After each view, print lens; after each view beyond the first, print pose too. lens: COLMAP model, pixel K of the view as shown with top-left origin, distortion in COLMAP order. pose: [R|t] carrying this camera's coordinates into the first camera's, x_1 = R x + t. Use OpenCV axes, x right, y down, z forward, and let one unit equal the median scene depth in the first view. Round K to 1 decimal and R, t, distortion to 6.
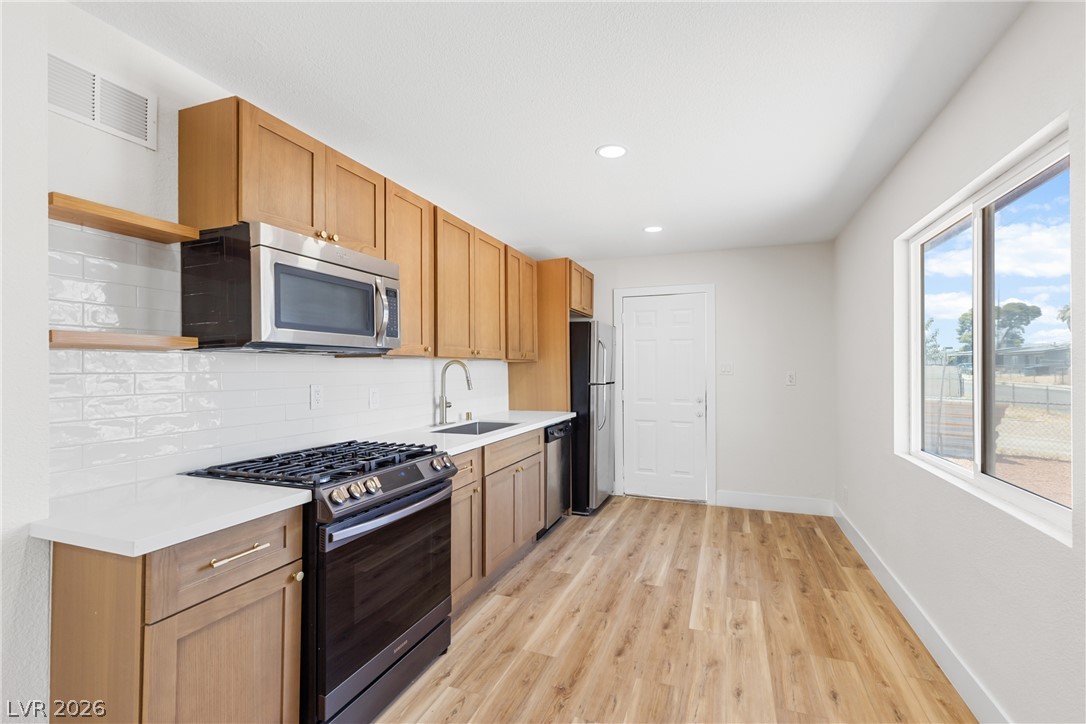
lens RADIAL K [[489.0, 0, 543.2], [0, 489.0, 366.7], [0, 0, 1]] dist [0.011664, -0.001982]
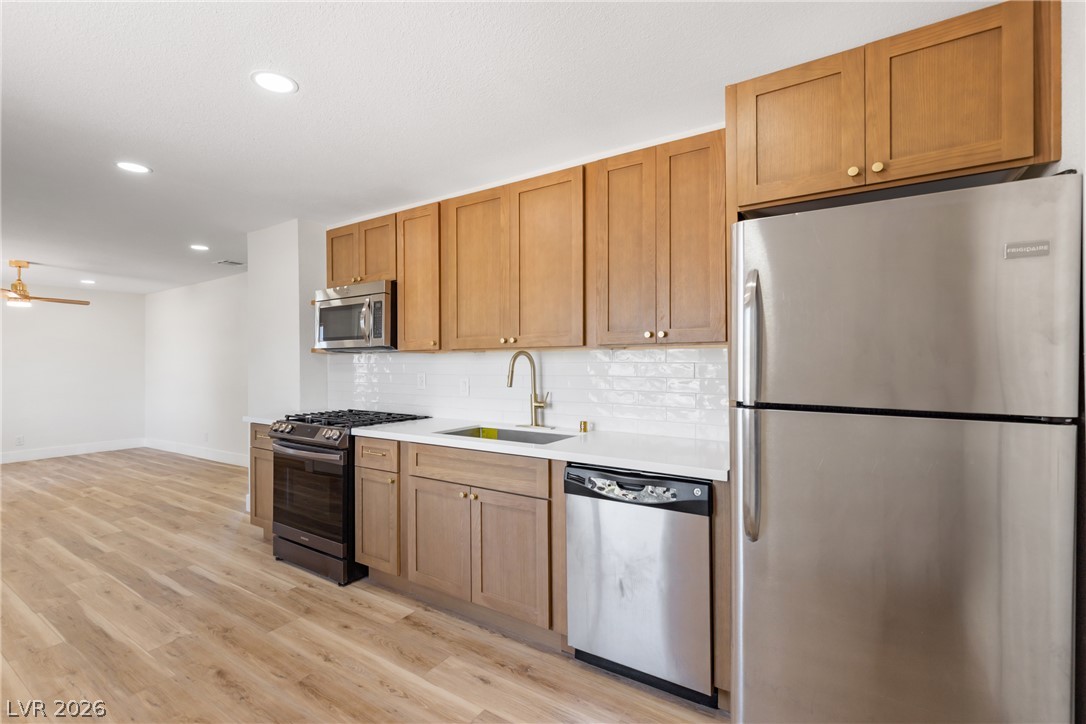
lens RADIAL K [[489.0, 0, 549.5], [0, 489.0, 363.9], [0, 0, 1]] dist [0.011664, -0.001982]
pose [[-0.212618, 0.004877, -0.977123, 0.823198], [0.005807, 0.999976, 0.003727, 0.007631], [0.977118, -0.004882, -0.212641, 1.609050]]
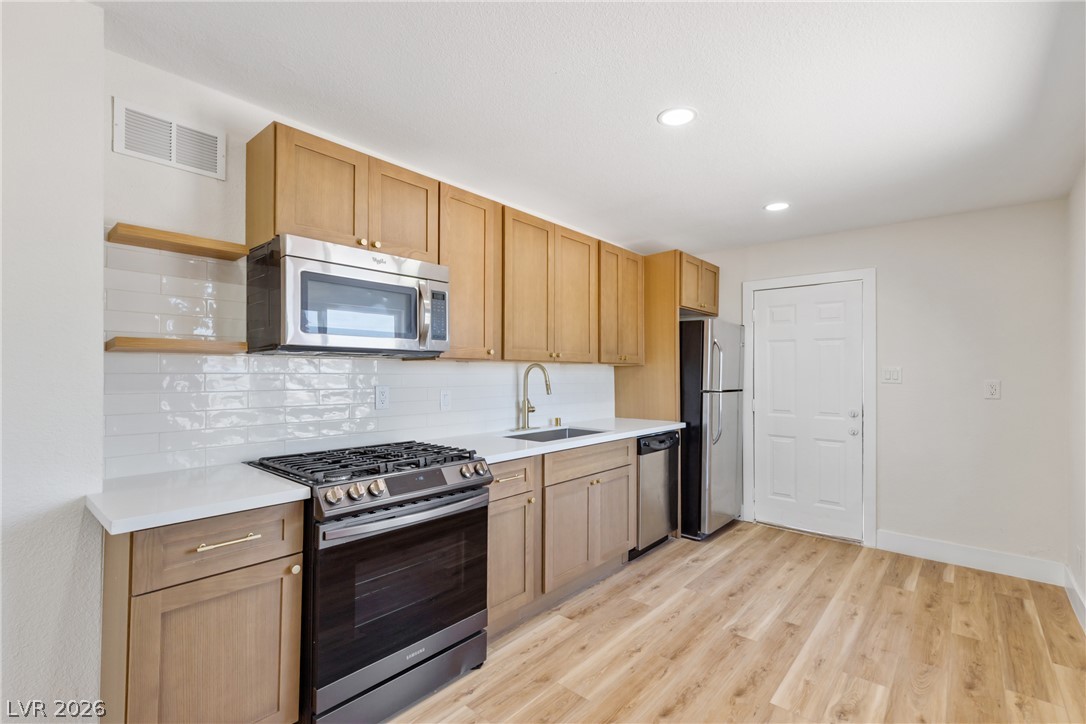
lens RADIAL K [[489.0, 0, 541.0], [0, 489.0, 371.0], [0, 0, 1]] dist [0.011664, -0.001982]
pose [[0.938156, 0.005957, -0.346161, 0.217093], [-0.006382, 0.999980, -0.000089, 0.001723], [0.346153, 0.002293, 0.938175, 0.125057]]
